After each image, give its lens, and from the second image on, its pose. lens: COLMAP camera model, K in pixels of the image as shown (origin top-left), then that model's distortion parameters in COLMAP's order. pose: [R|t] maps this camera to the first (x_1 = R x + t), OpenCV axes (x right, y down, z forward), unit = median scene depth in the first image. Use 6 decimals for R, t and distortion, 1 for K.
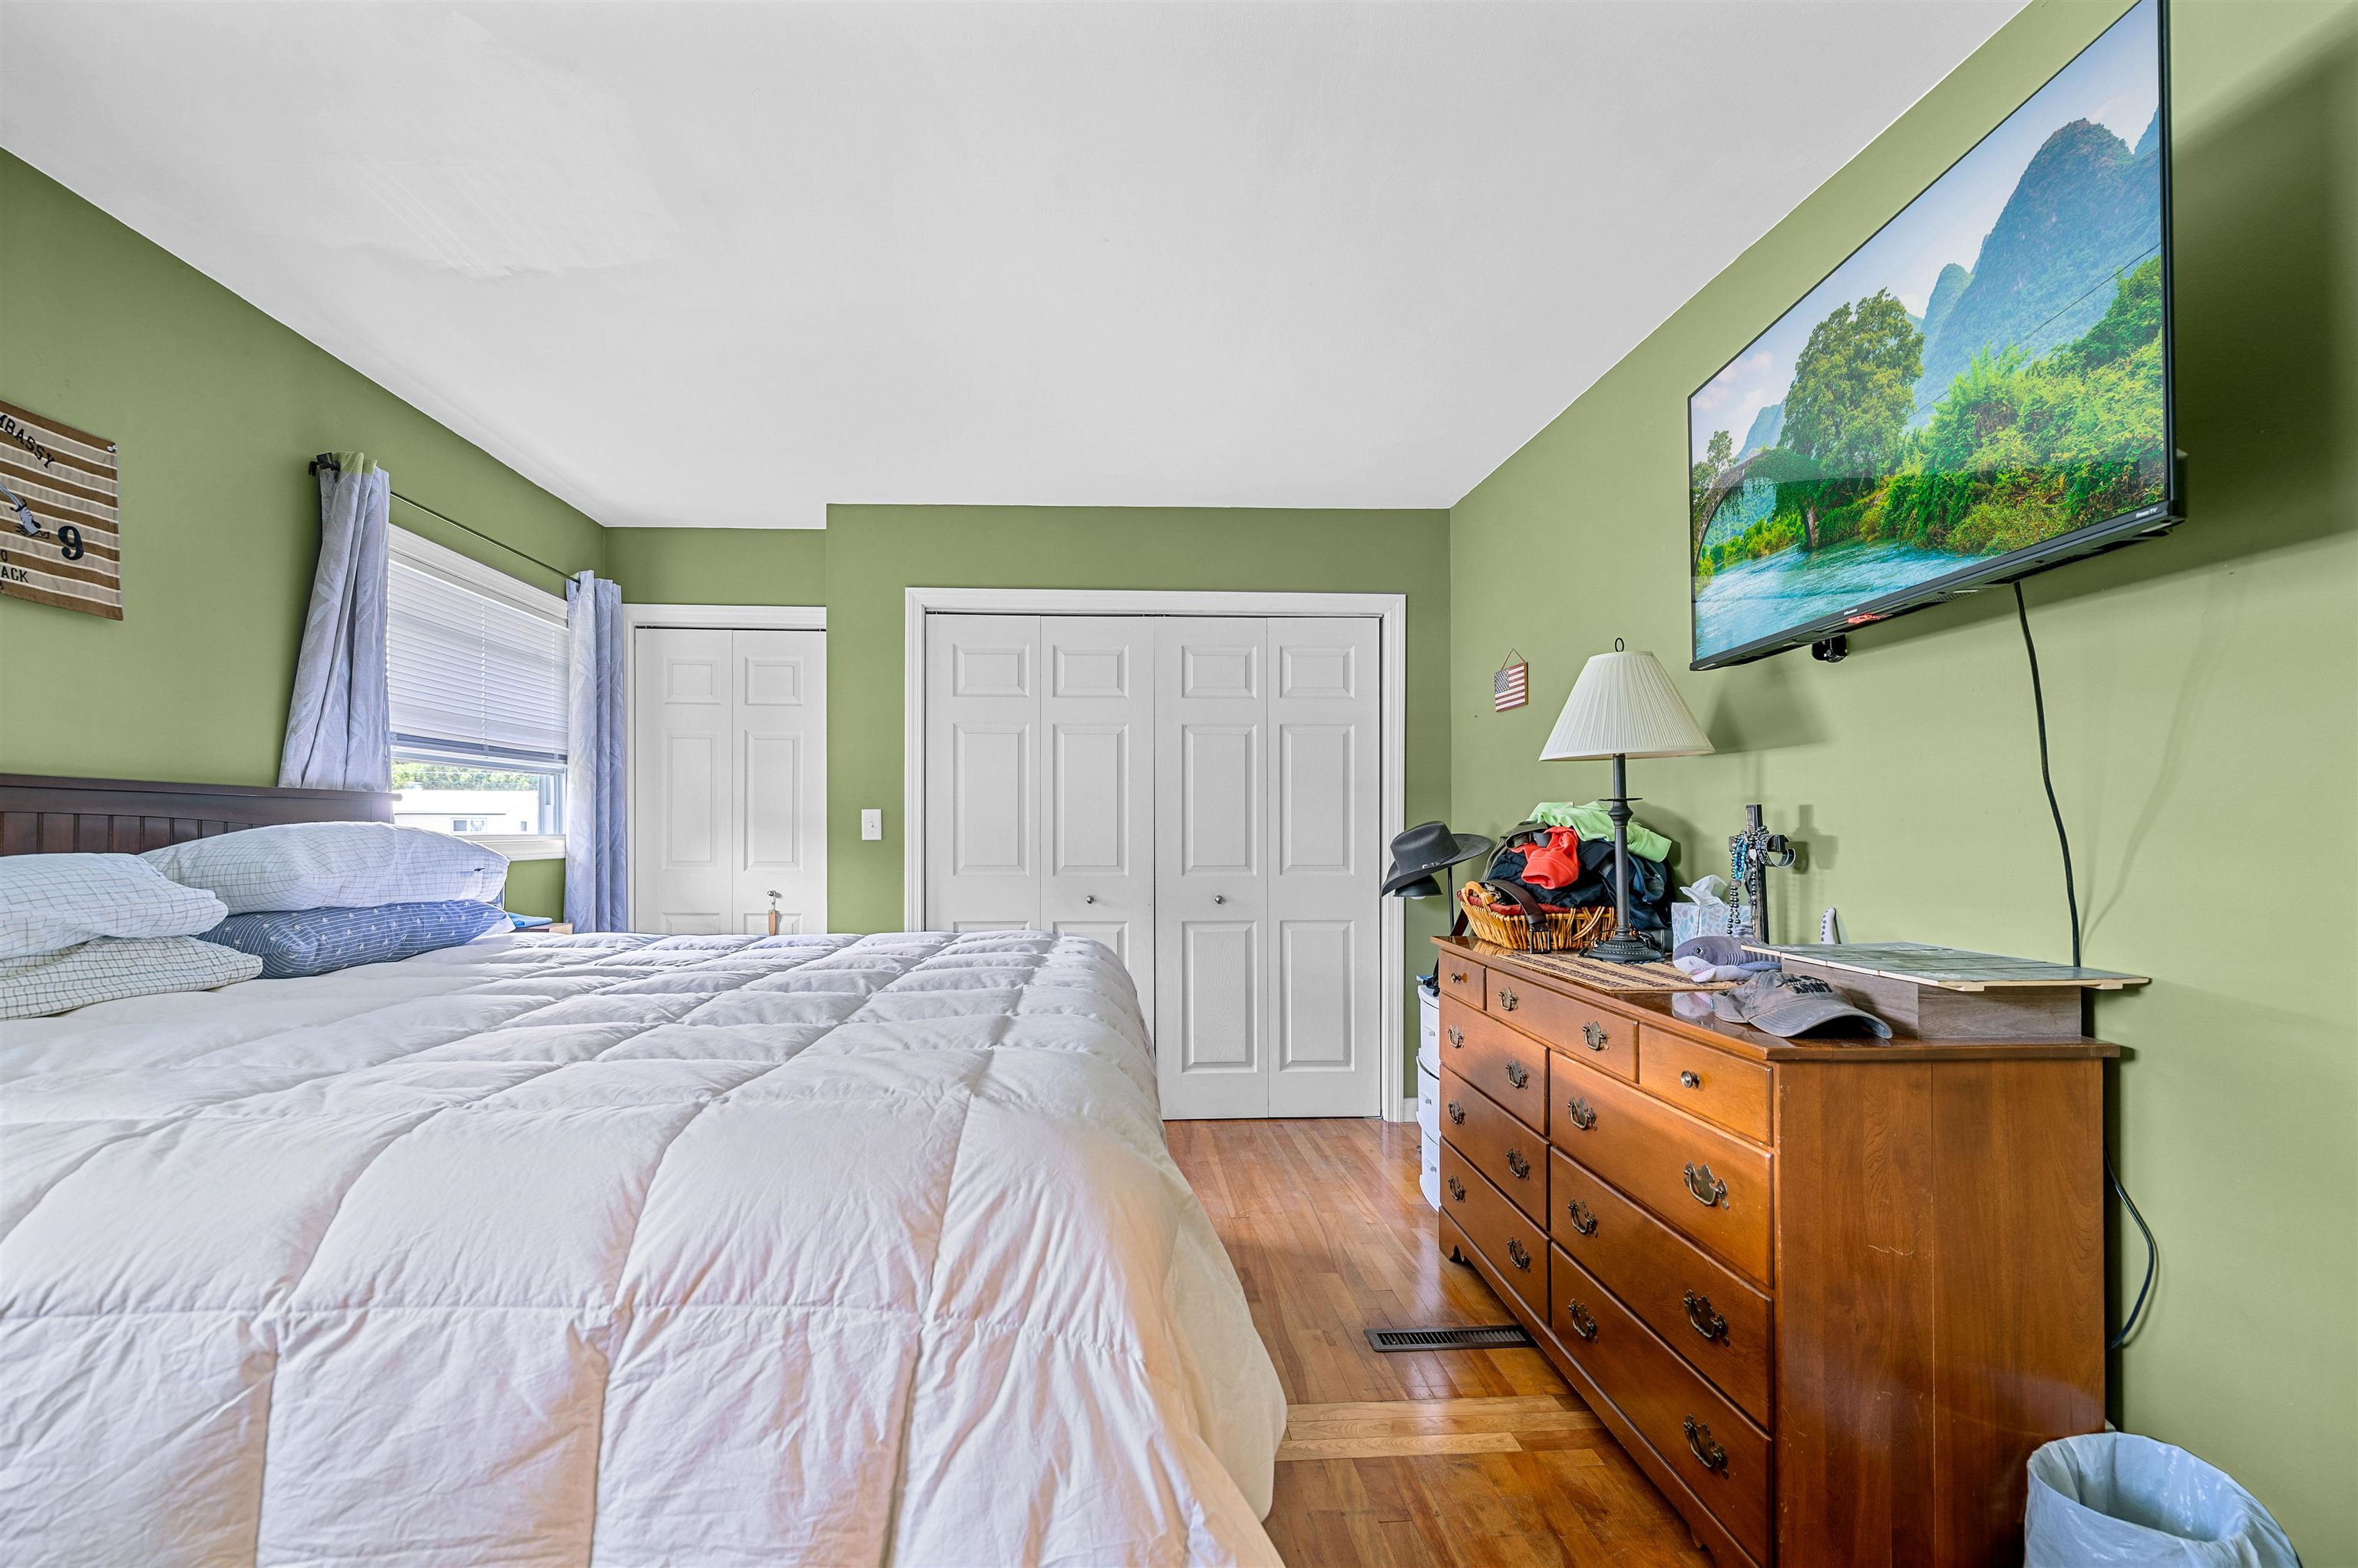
lens RADIAL K [[970.8, 0, 1151.8], [0, 970.8, 824.4], [0, 0, 1]] dist [0.000439, -0.000101]
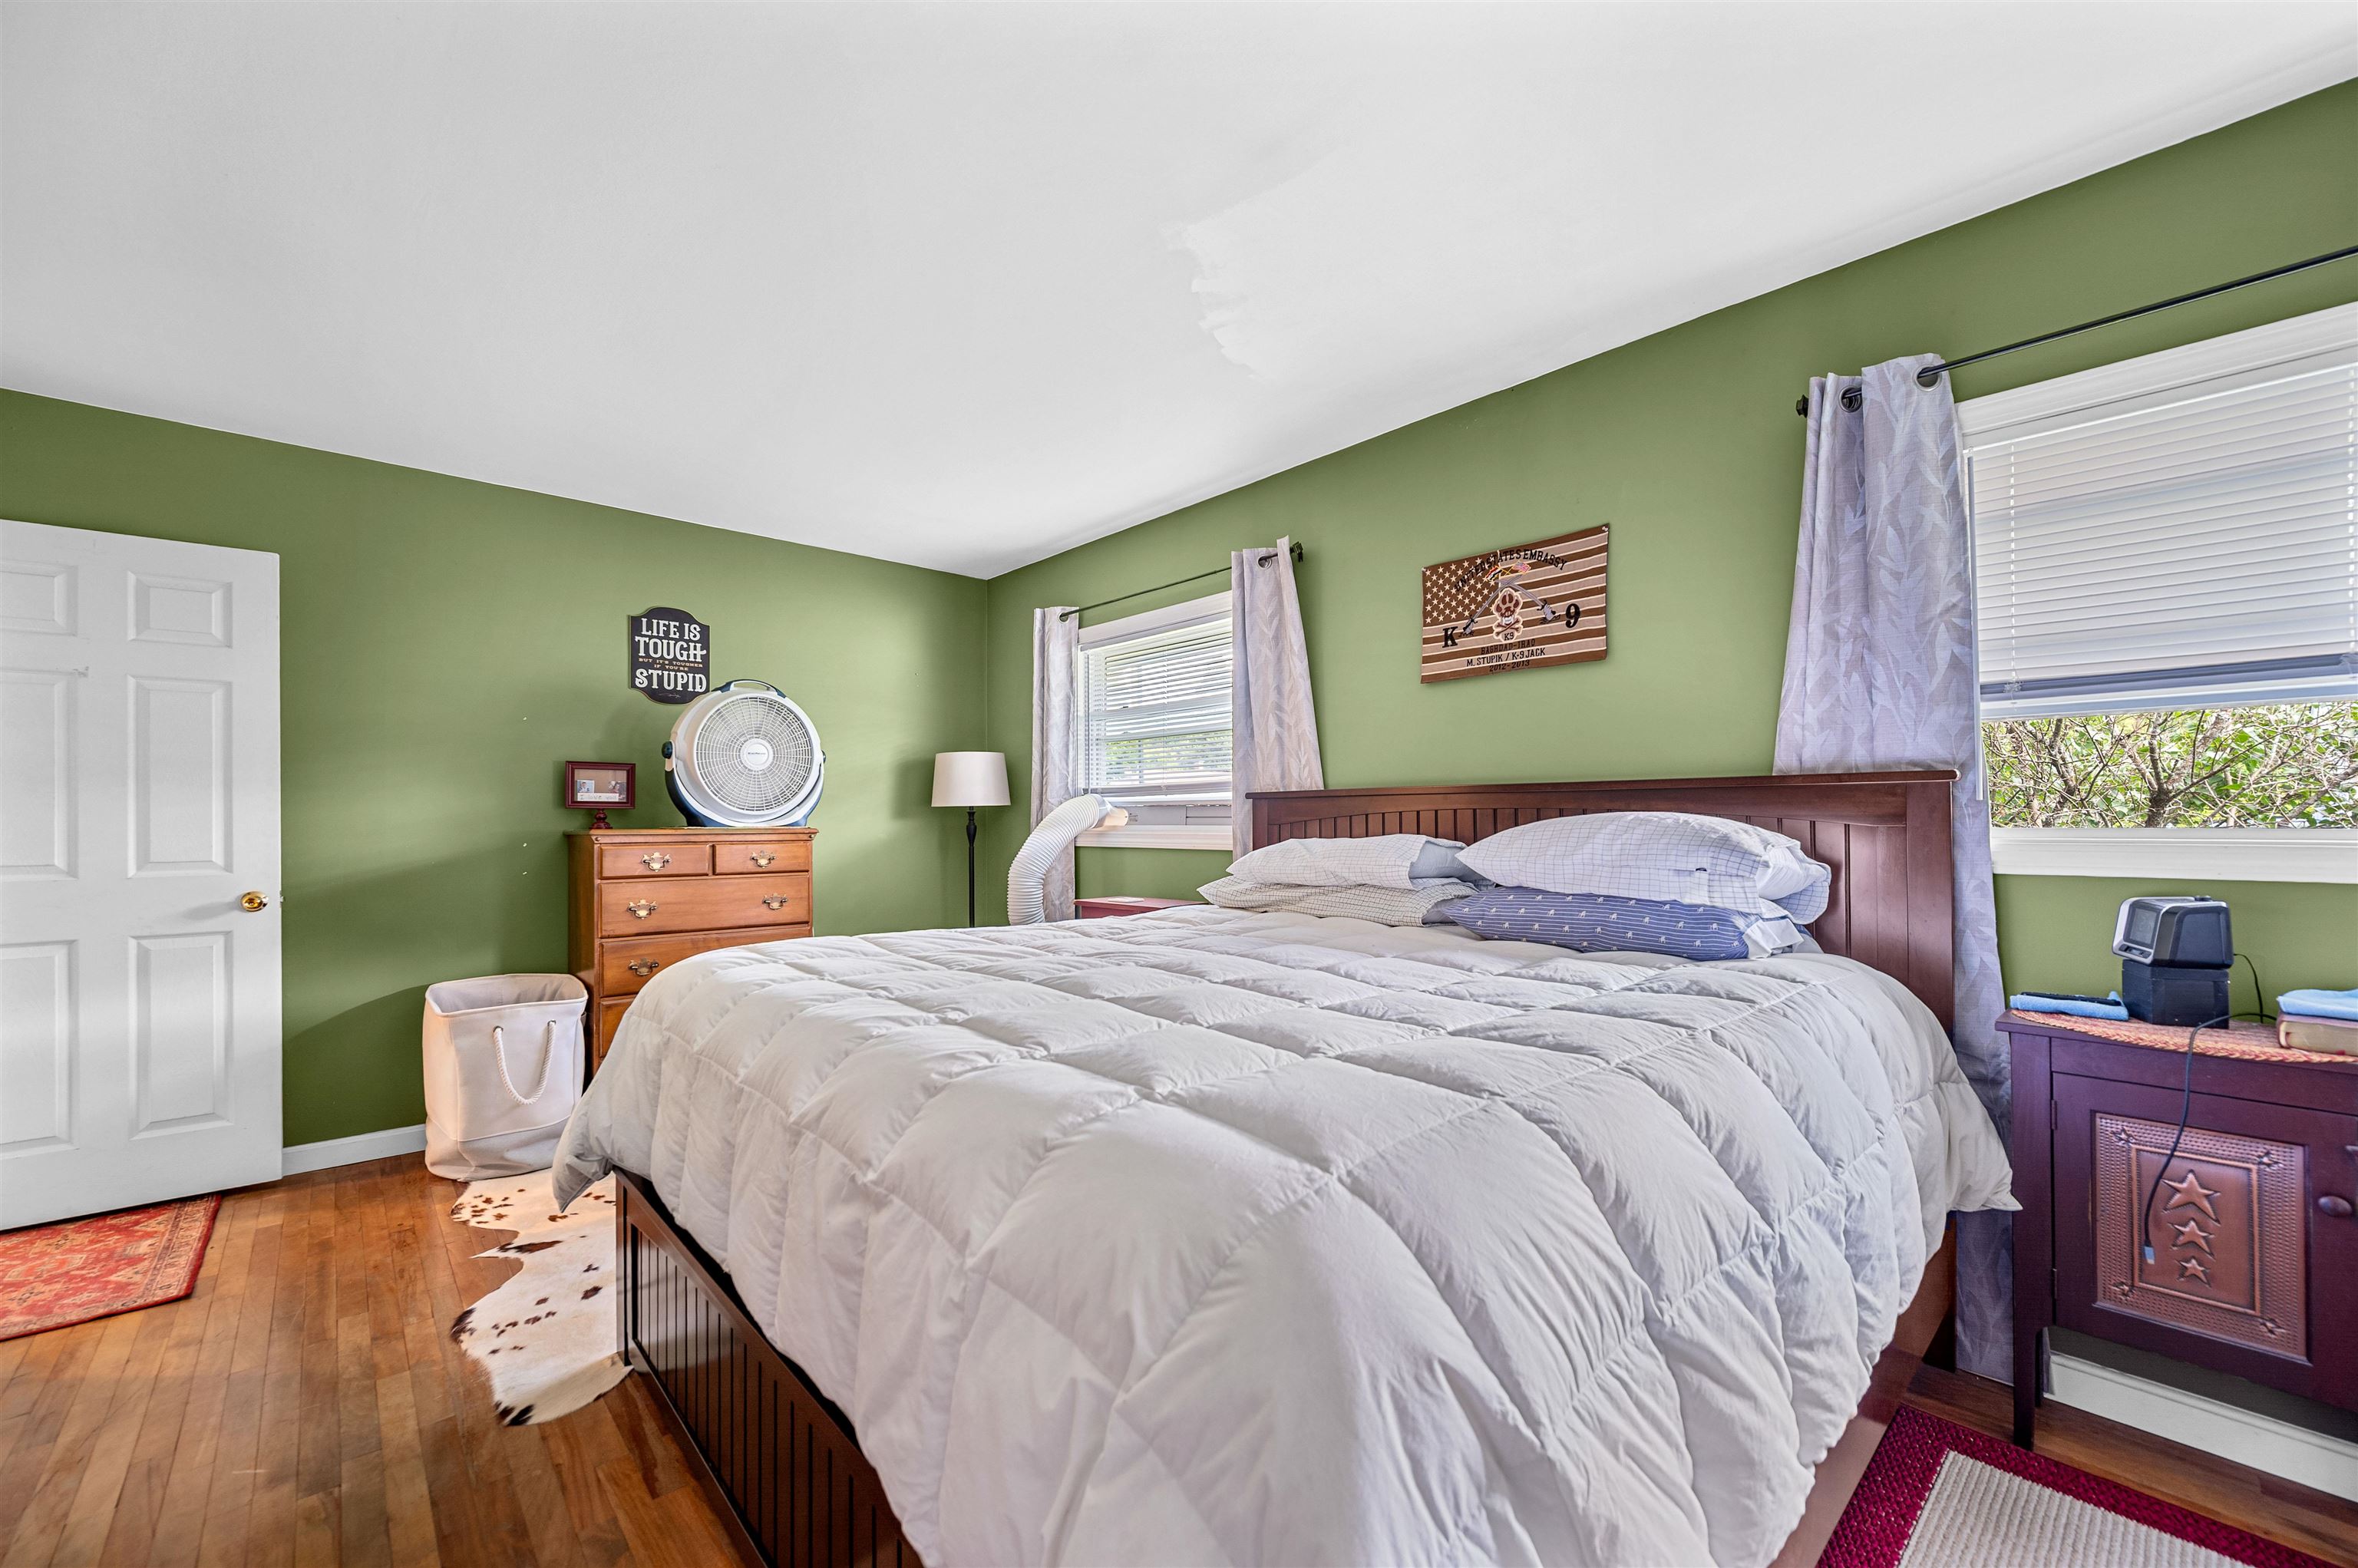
lens RADIAL K [[929.2, 0, 1188.5], [0, 929.2, 809.6], [0, 0, 1]] dist [0.000236, 0.000039]
pose [[-0.773350, 0.000281, -0.633979, 0.190989], [0.009493, 0.999893, -0.011137, 0.001624], [0.633908, -0.014631, -0.773270, 1.864058]]
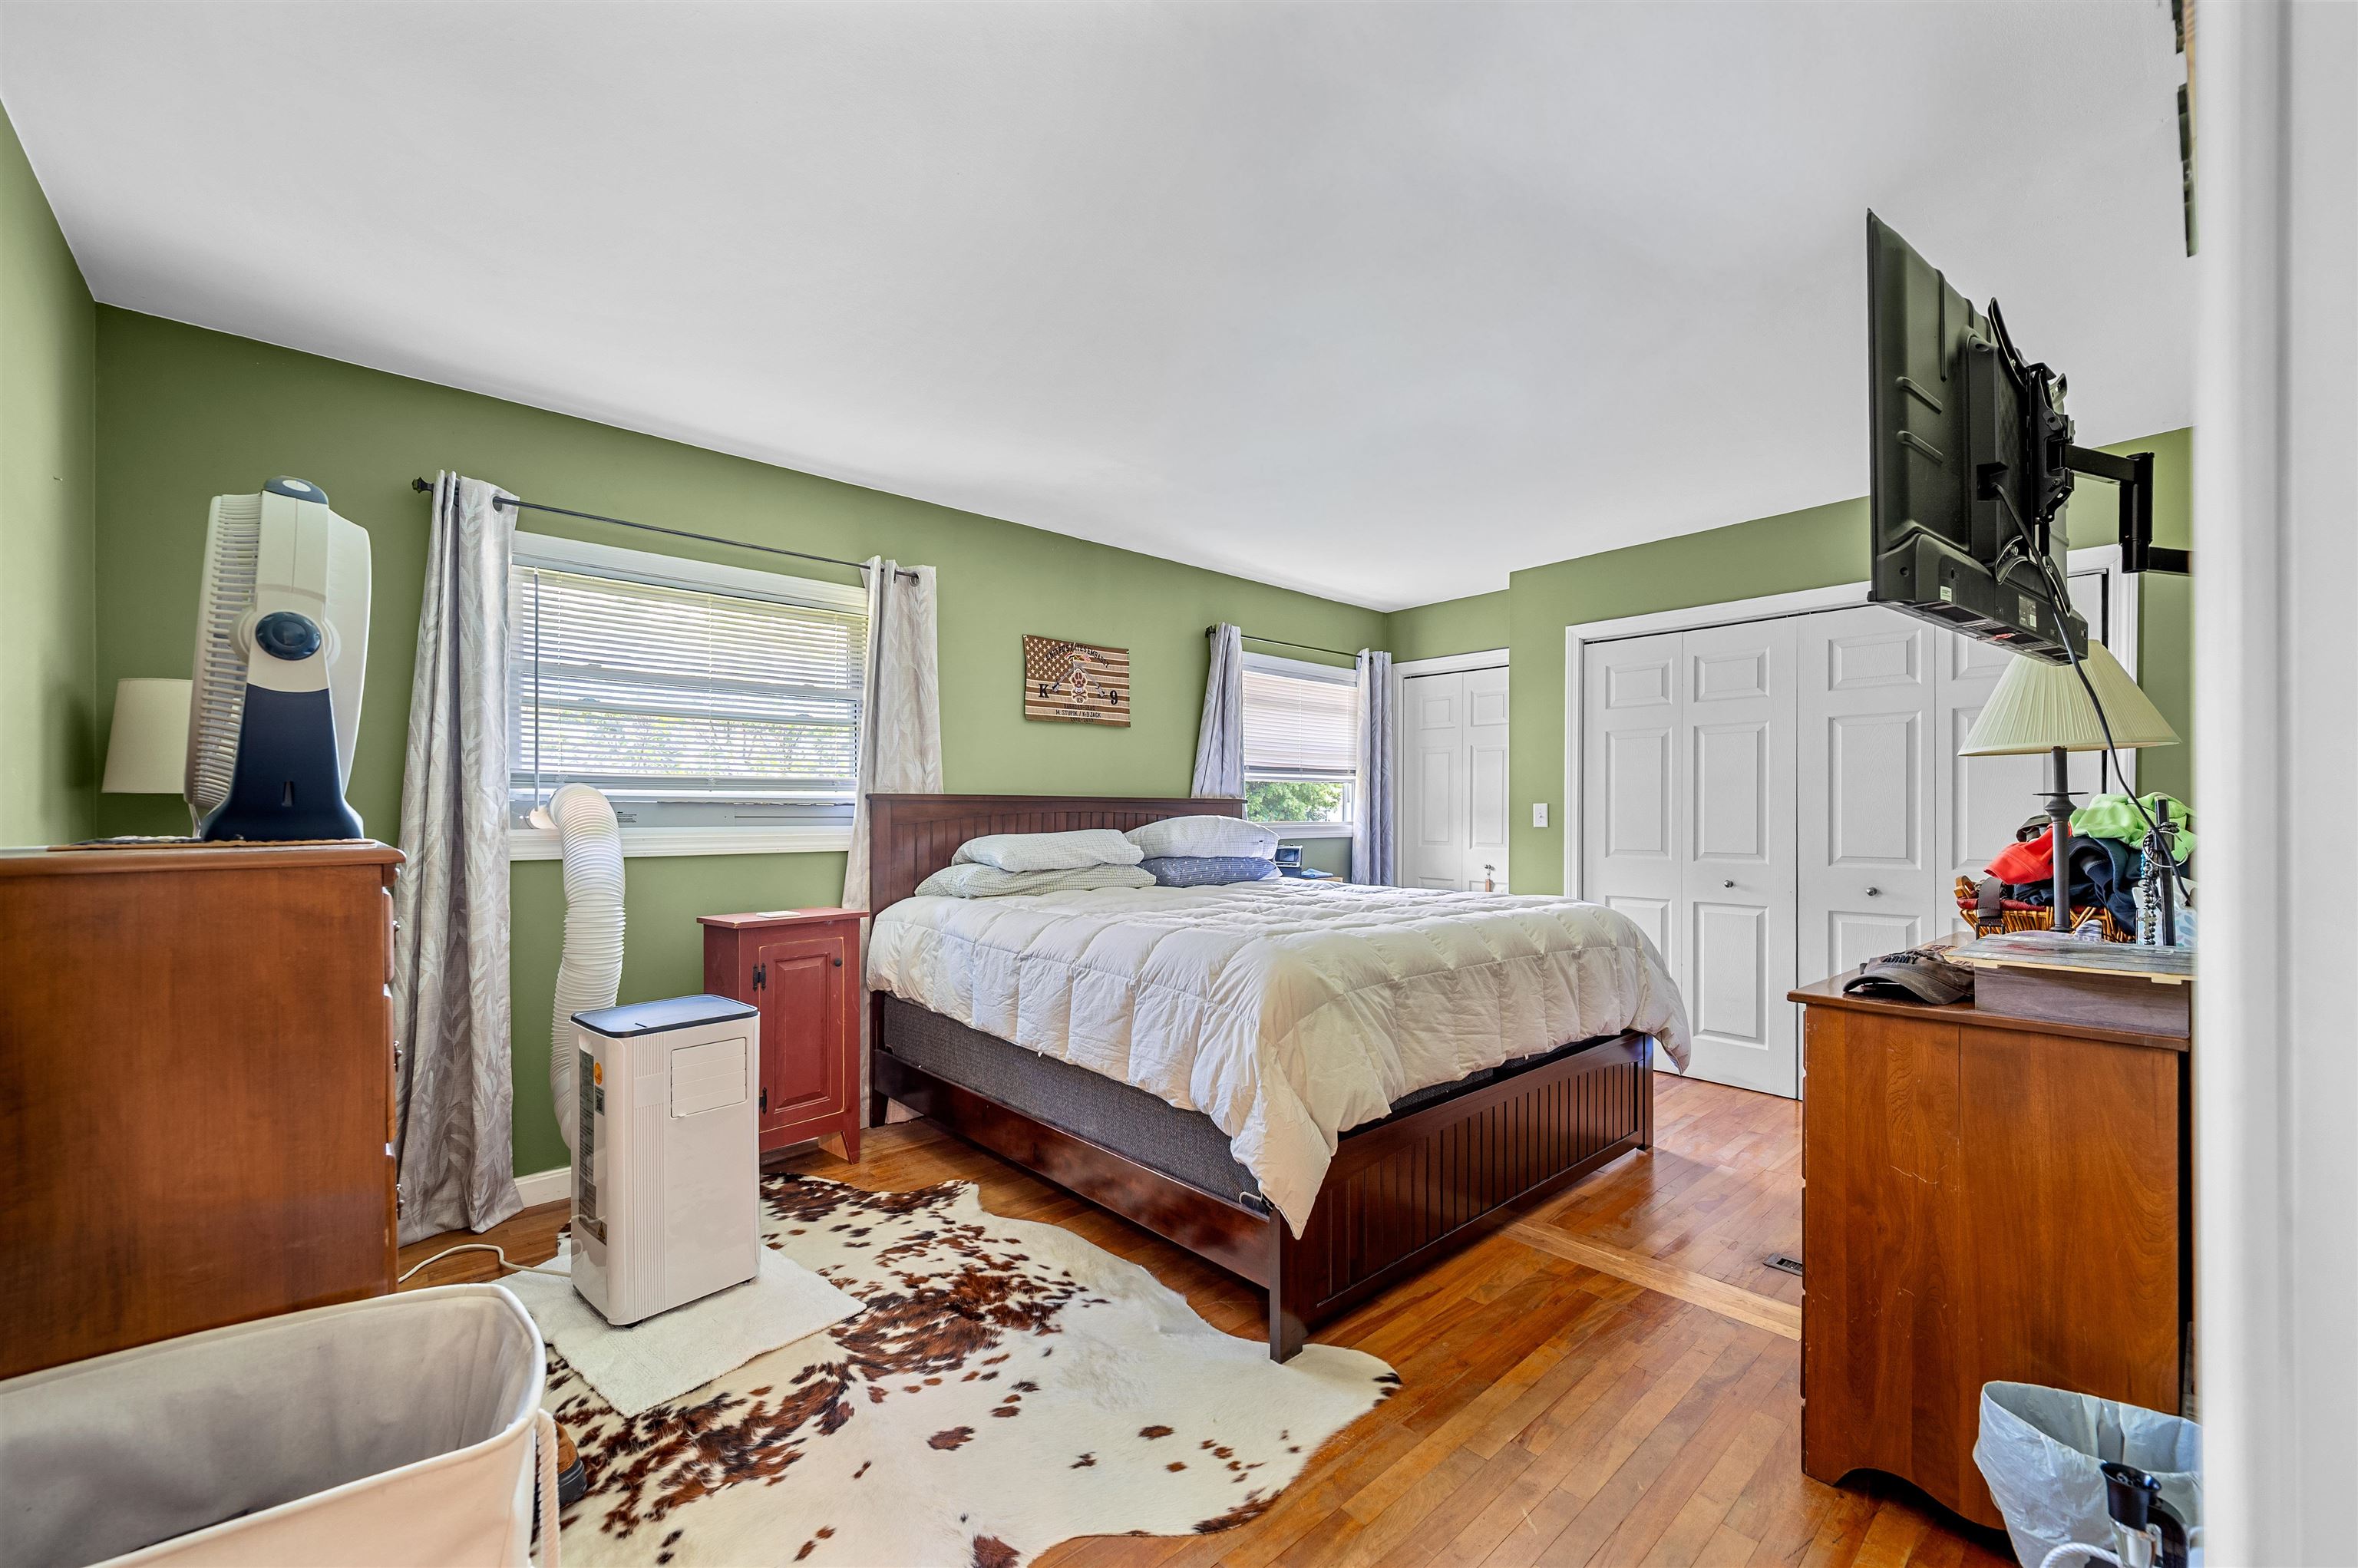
lens RADIAL K [[940.9, 0, 1168.7], [0, 940.9, 798.4], [0, 0, 1]] dist [-0.000818, -0.000097]
pose [[0.621303, -0.013079, -0.783462, 0.836384], [0.003096, 0.999894, -0.014236, -0.013209], [0.783565, 0.006419, 0.621277, -0.346419]]
